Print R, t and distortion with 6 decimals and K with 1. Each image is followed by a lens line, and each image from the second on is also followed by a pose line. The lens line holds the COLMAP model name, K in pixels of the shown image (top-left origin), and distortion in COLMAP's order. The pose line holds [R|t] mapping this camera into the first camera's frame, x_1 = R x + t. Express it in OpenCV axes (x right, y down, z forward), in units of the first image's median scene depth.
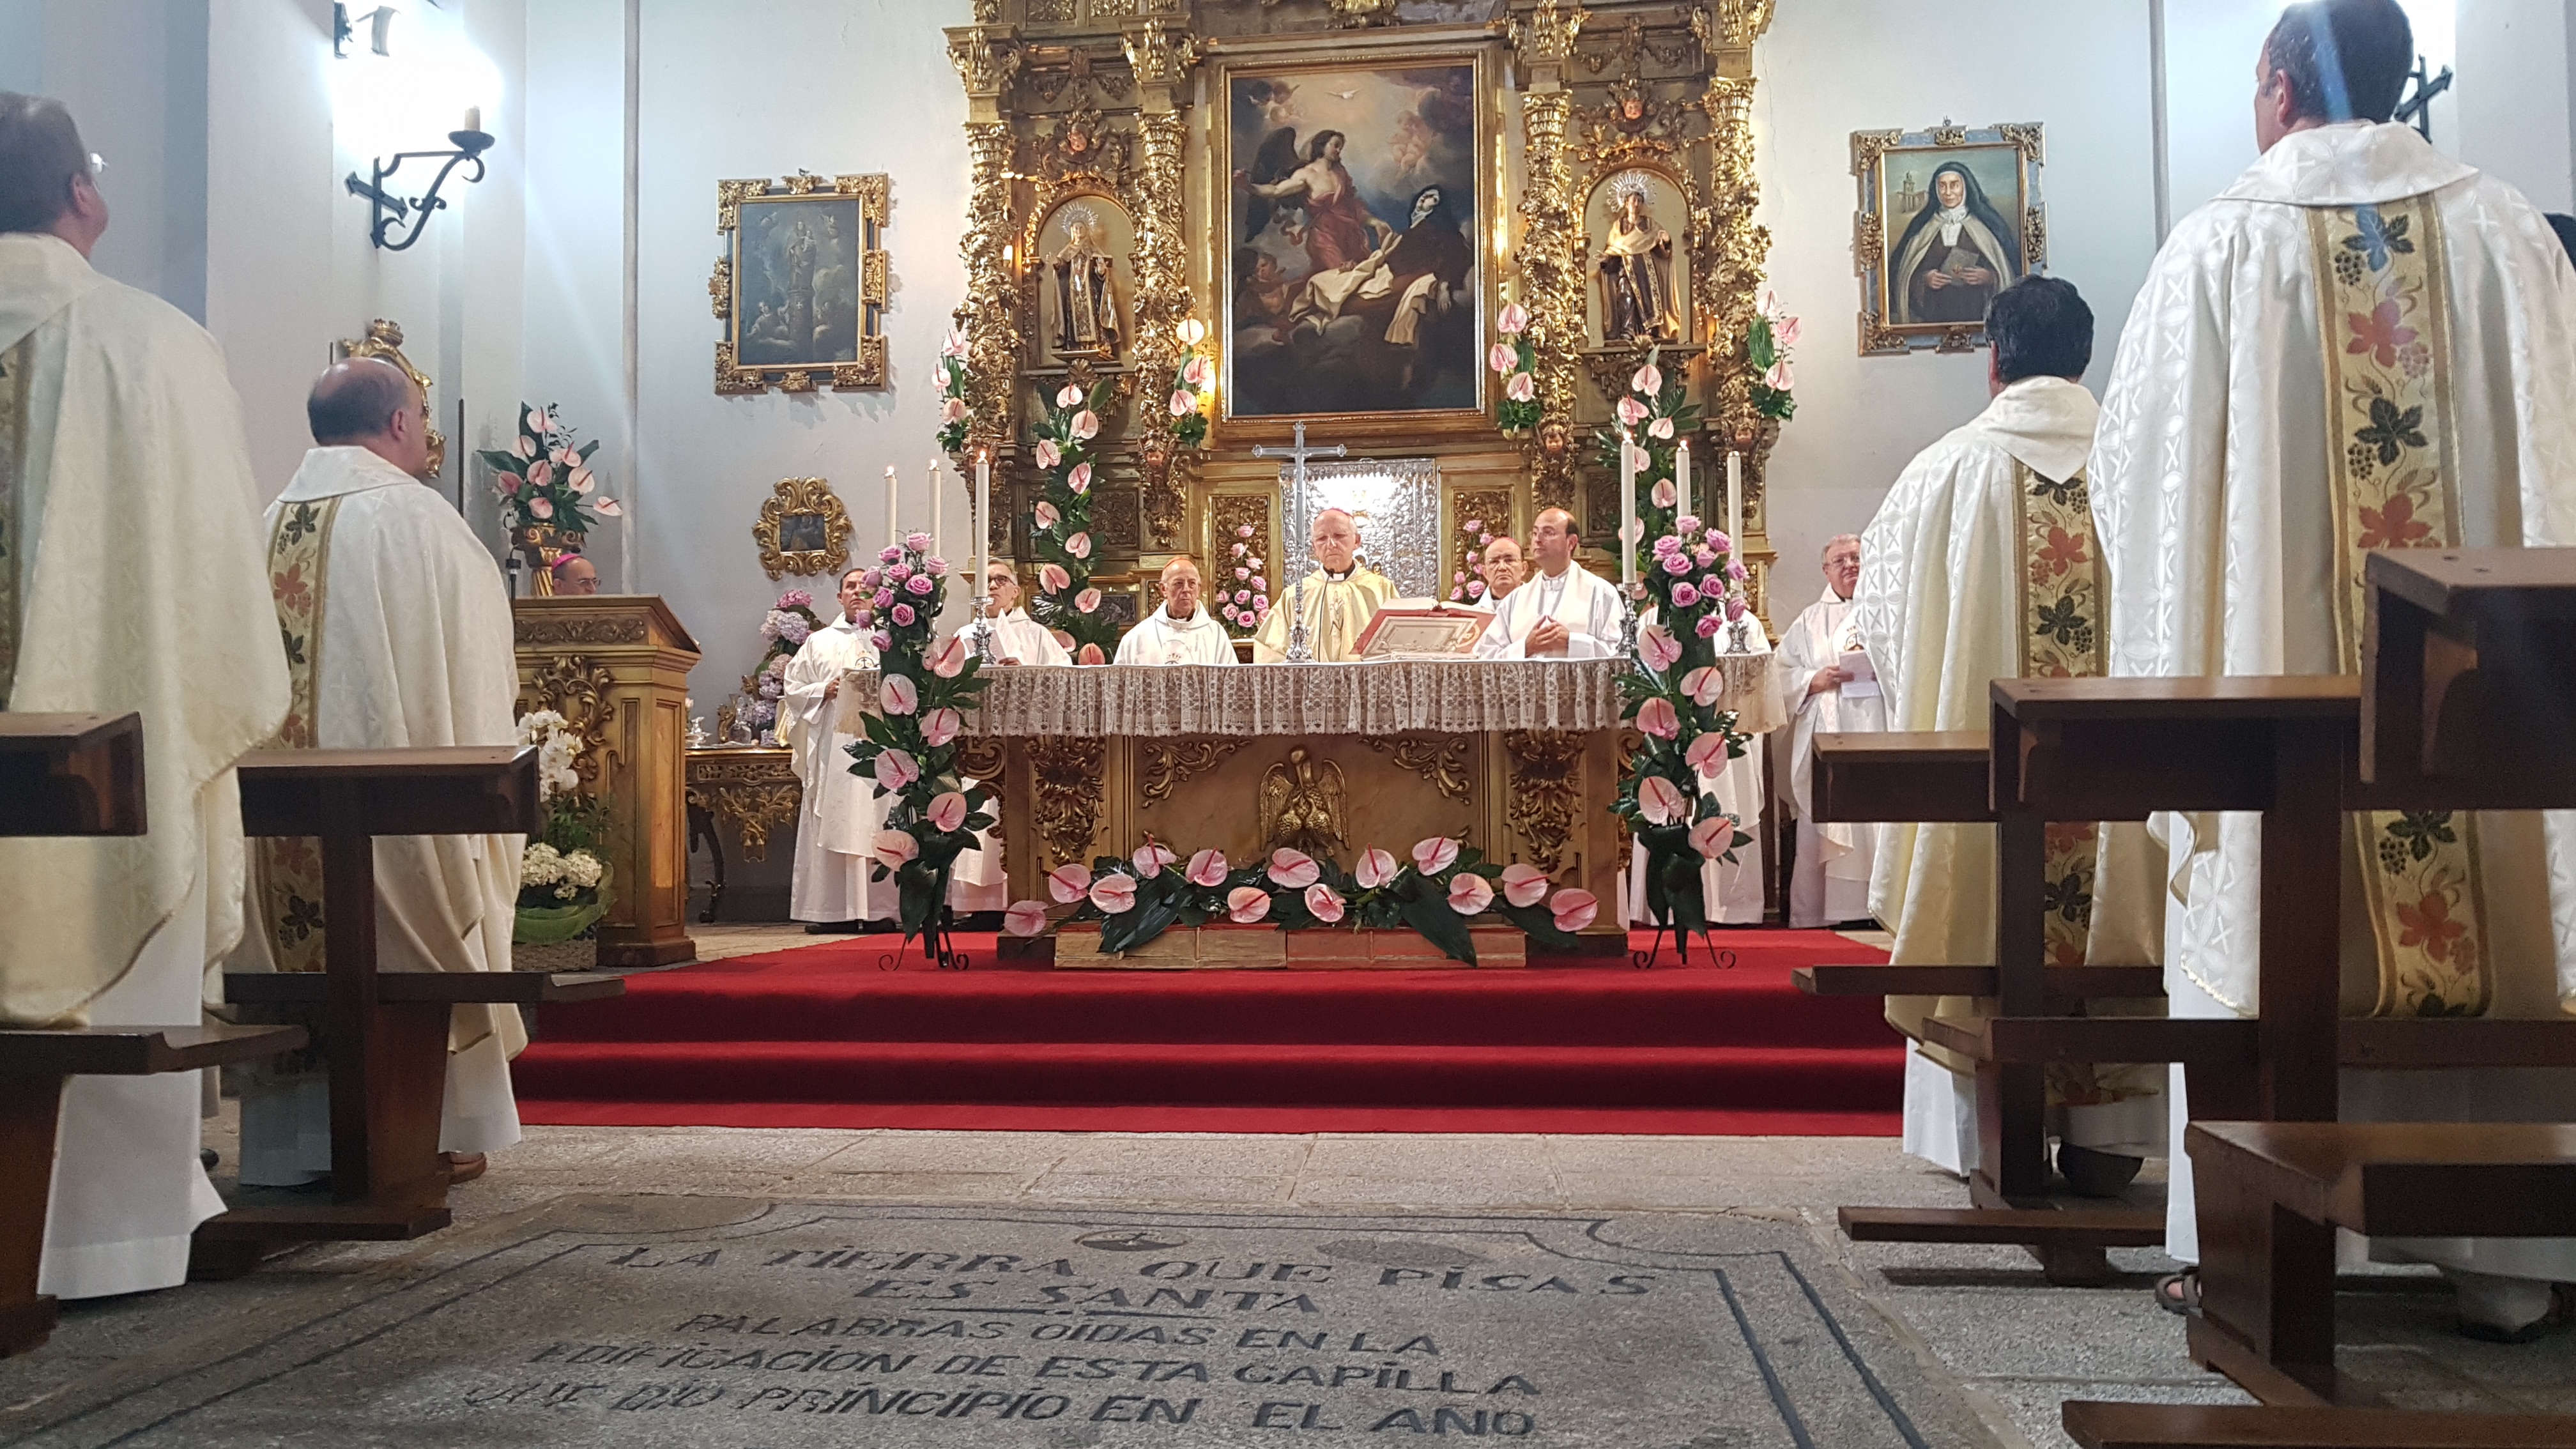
lens RADIAL K [[2137.6, 0, 1288.0], [0, 2137.6, 724.5], [0, 0, 1]] dist [0.011301, 0.022924]
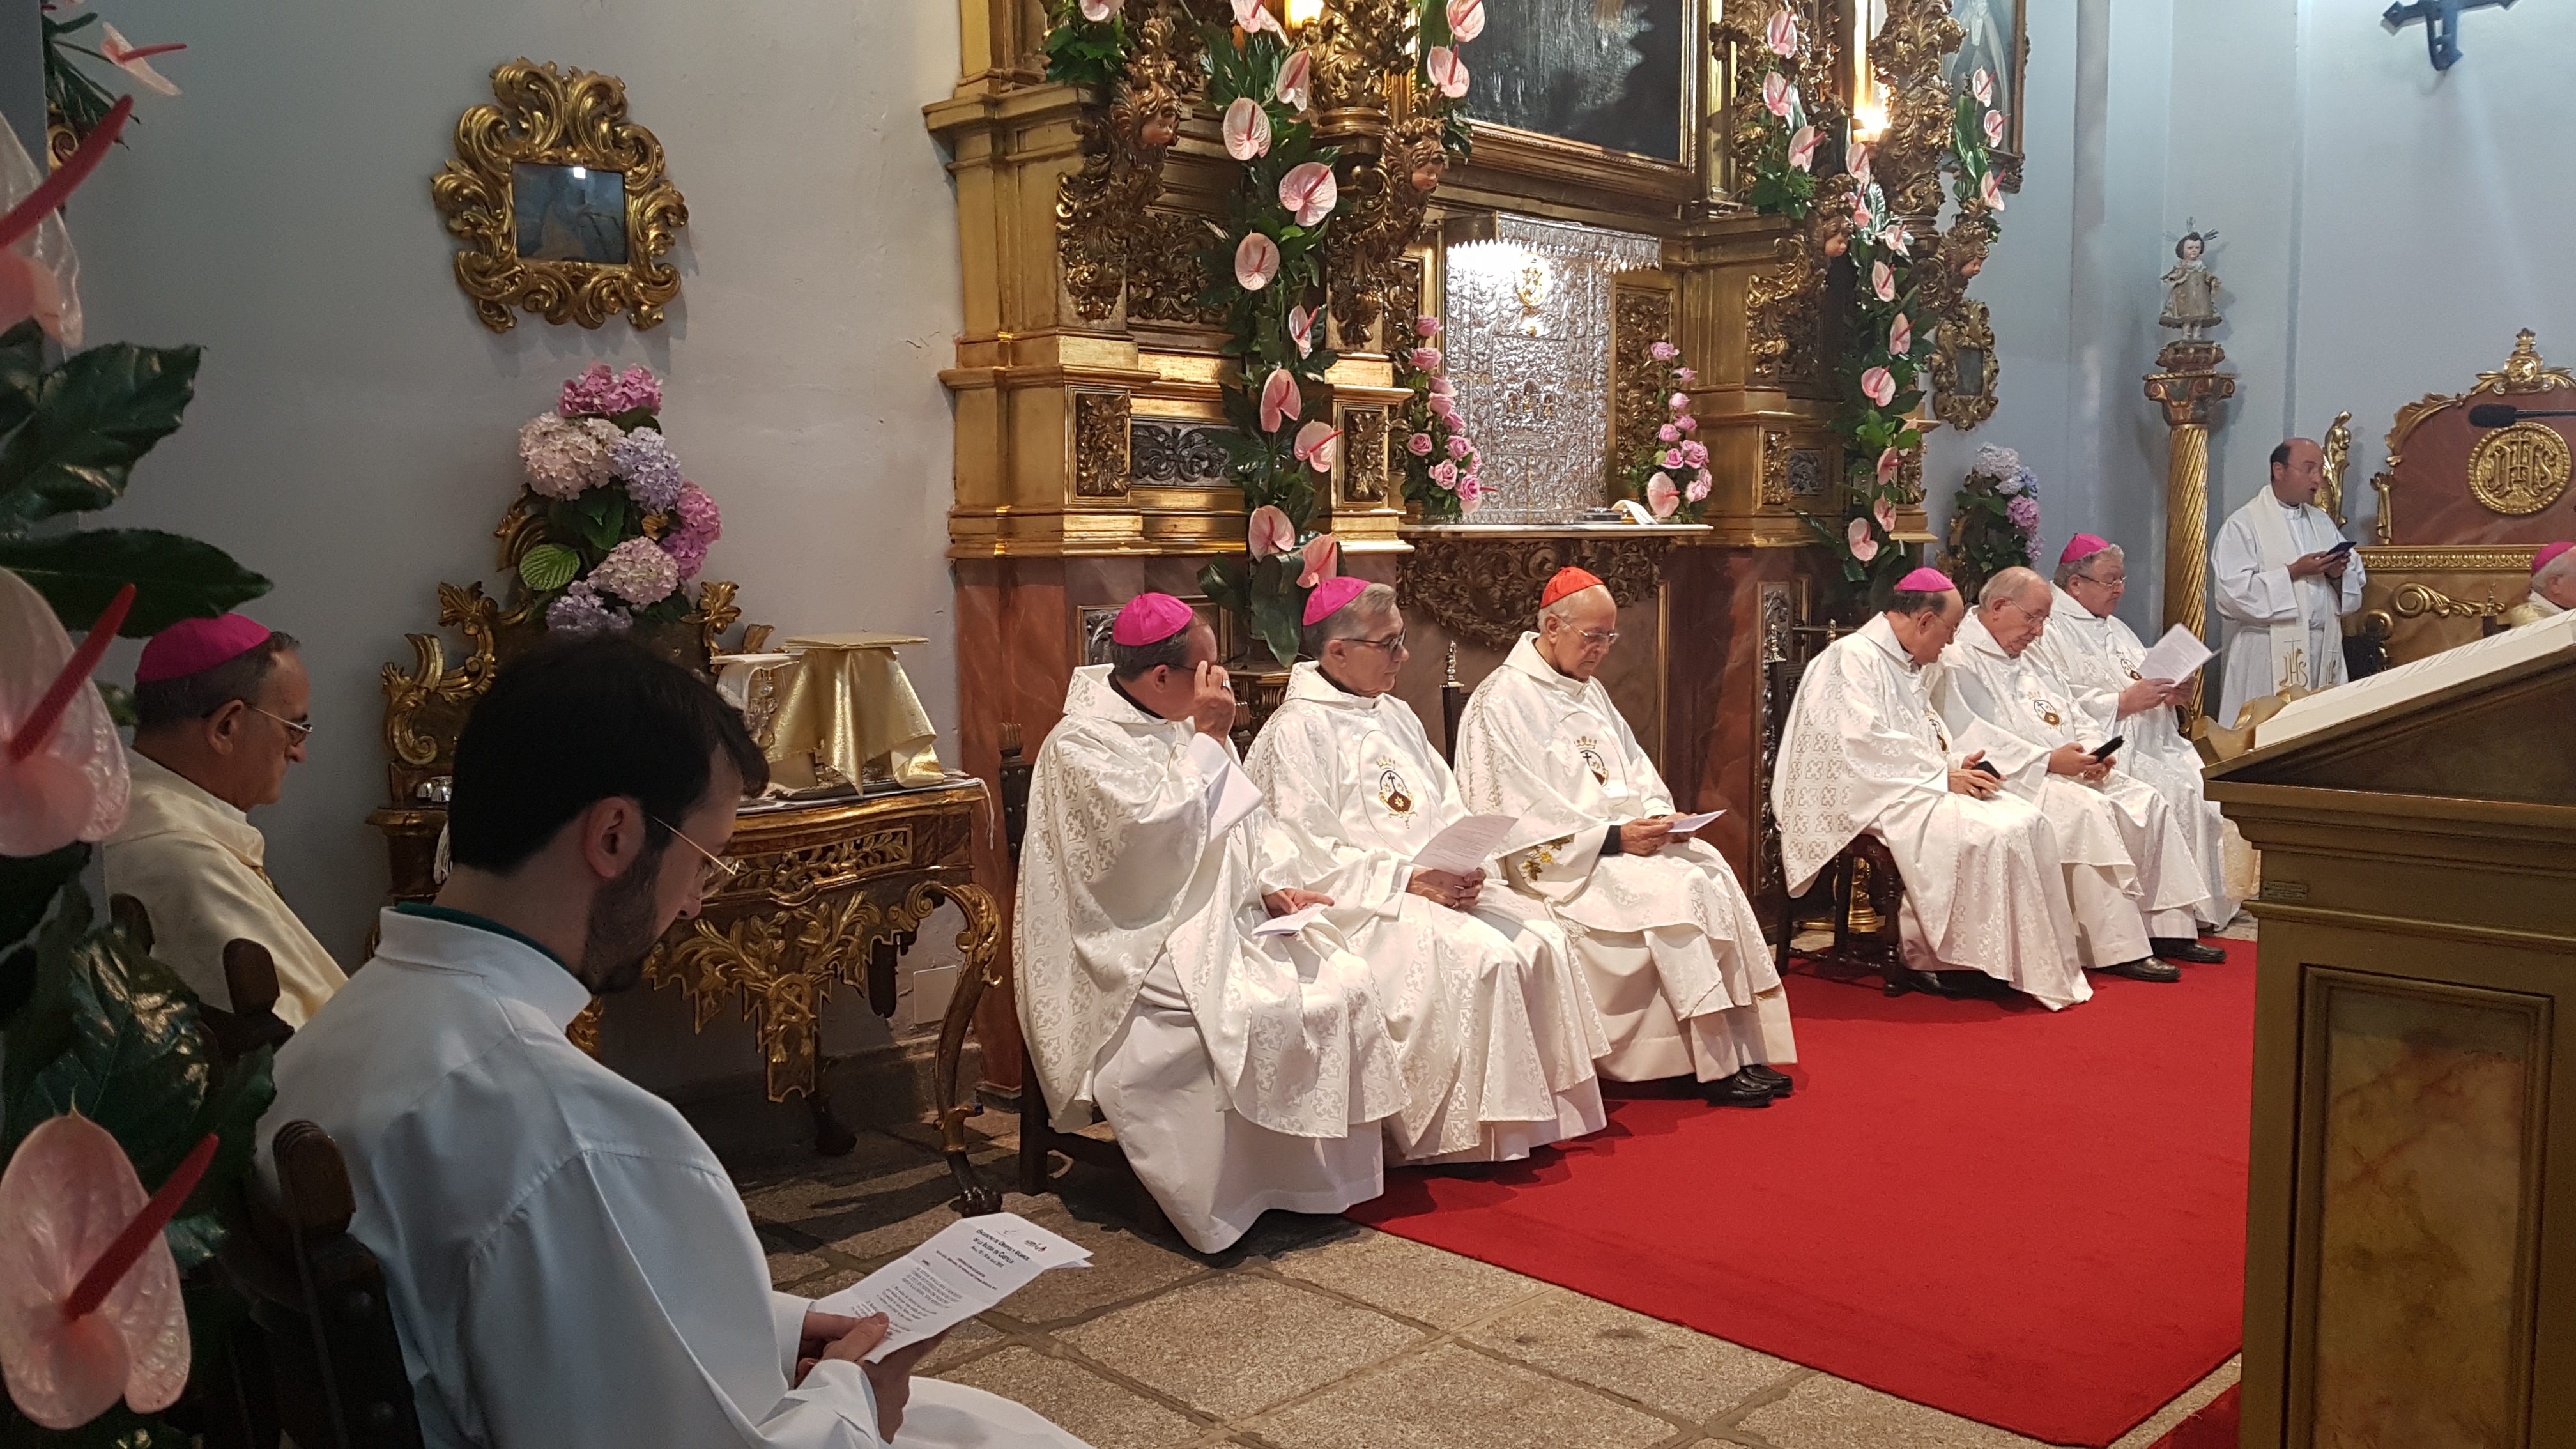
lens RADIAL K [[2137.6, 0, 1288.0], [0, 2137.6, 724.5], [0, 0, 1]] dist [0.011301, 0.022924]
pose [[0.654513, -0.053187, 0.754178, -0.466669], [-0.043025, 0.993286, 0.107389, -0.047282], [-0.754826, -0.102736, 0.647830, 0.671864]]
